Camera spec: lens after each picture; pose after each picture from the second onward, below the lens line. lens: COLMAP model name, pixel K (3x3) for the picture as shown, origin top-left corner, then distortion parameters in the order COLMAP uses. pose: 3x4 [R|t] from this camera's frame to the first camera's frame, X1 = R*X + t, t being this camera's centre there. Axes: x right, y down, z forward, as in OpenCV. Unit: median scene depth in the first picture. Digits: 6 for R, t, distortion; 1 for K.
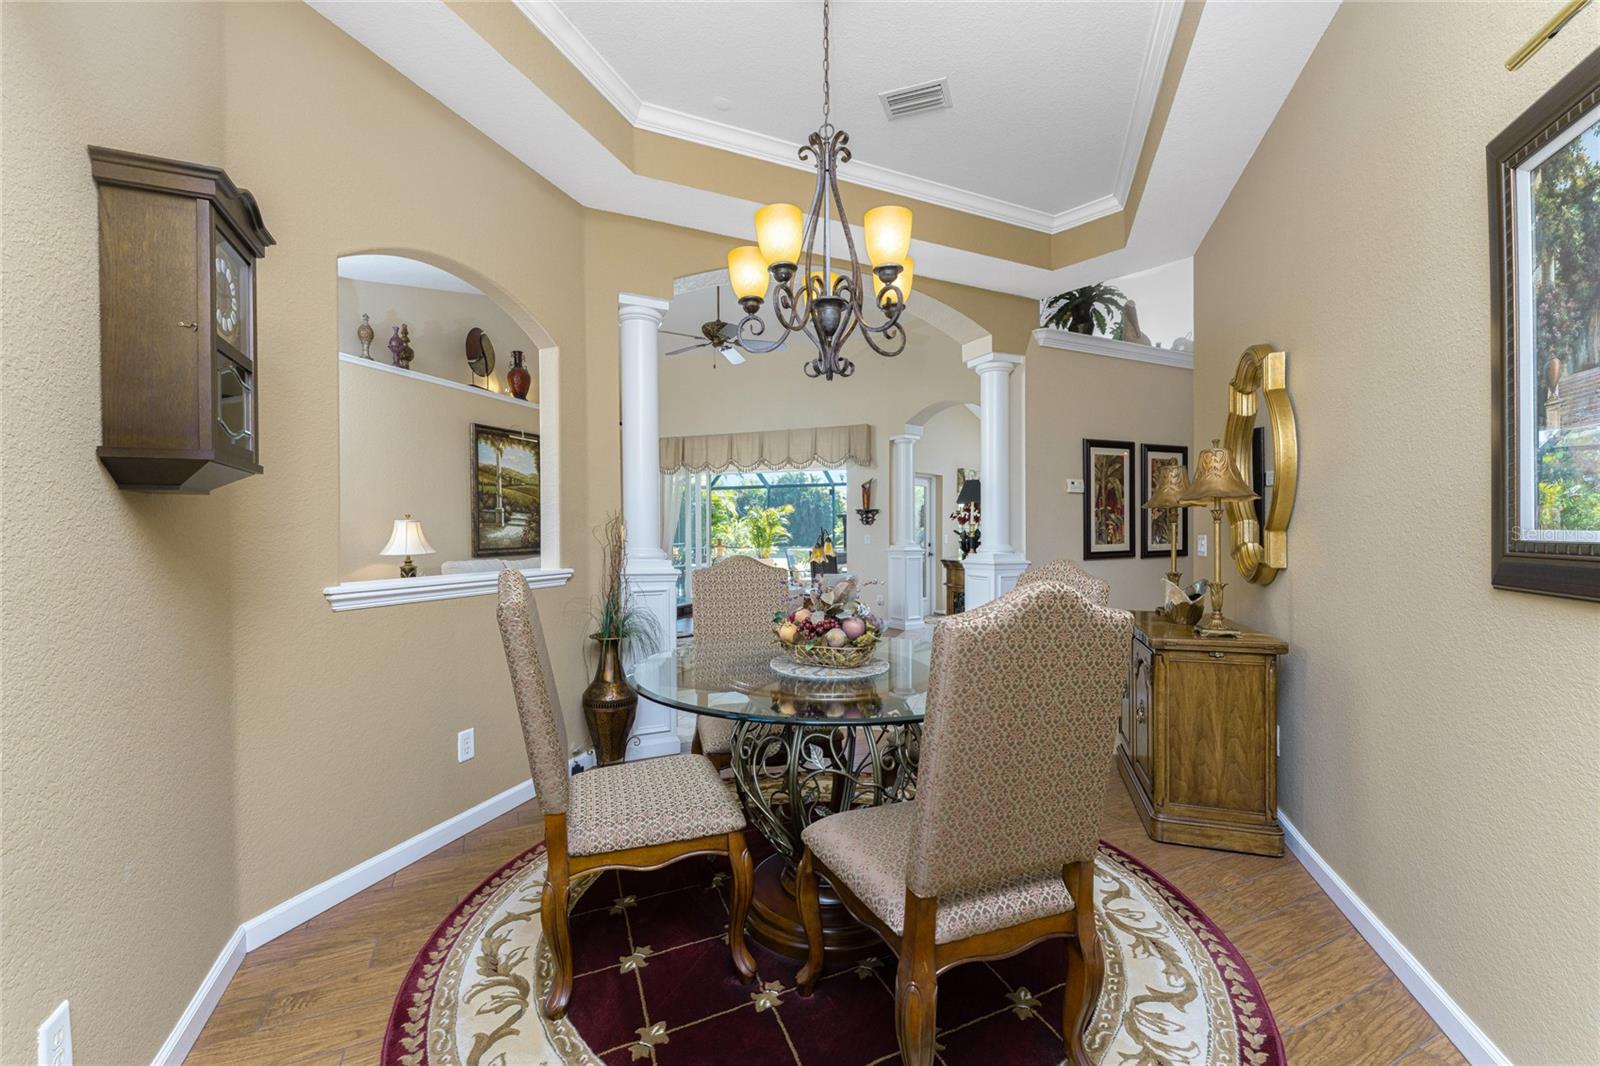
lens RADIAL K [[653.1, 0, 800.8], [0, 653.1, 541.7], [0, 0, 1]] dist [0.001077, 0.000028]
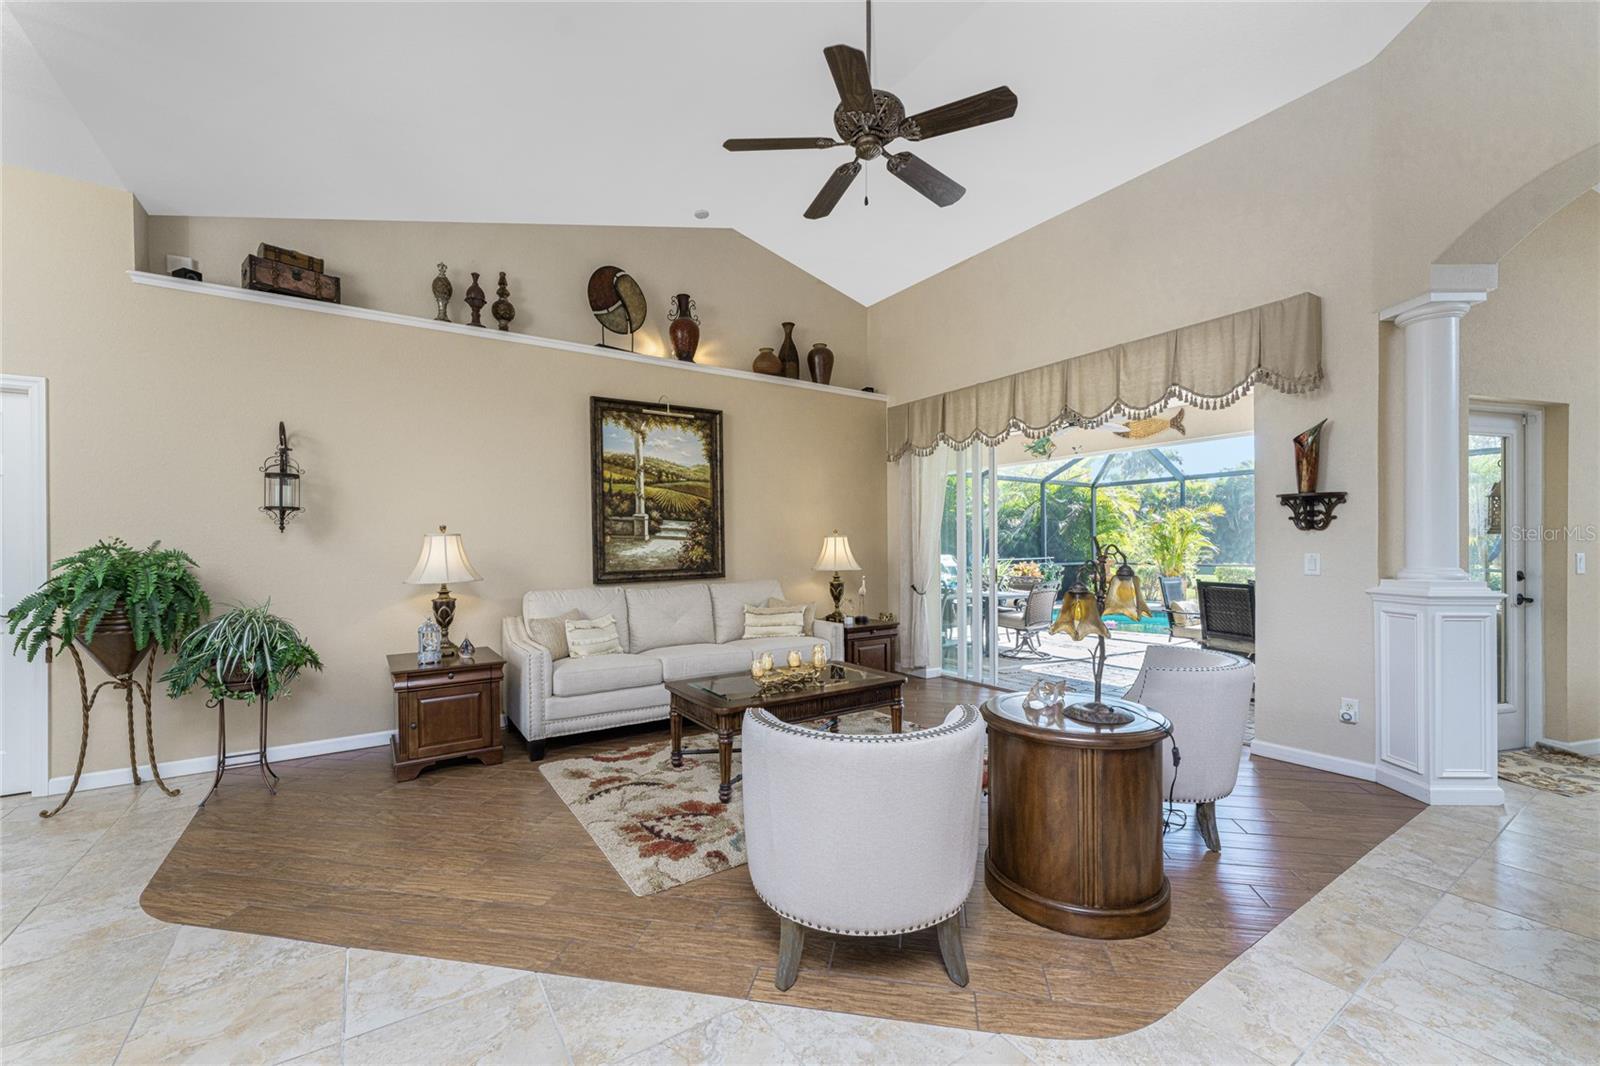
lens RADIAL K [[648.5, 0, 804.2], [0, 648.5, 552.1], [0, 0, 1]] dist [0.000579, -0.000015]
pose [[0.804818, 0.004276, -0.593506, 0.098102], [-0.003708, 0.999991, 0.002177, -0.012260], [0.593509, 0.000449, 0.804827, 0.516941]]
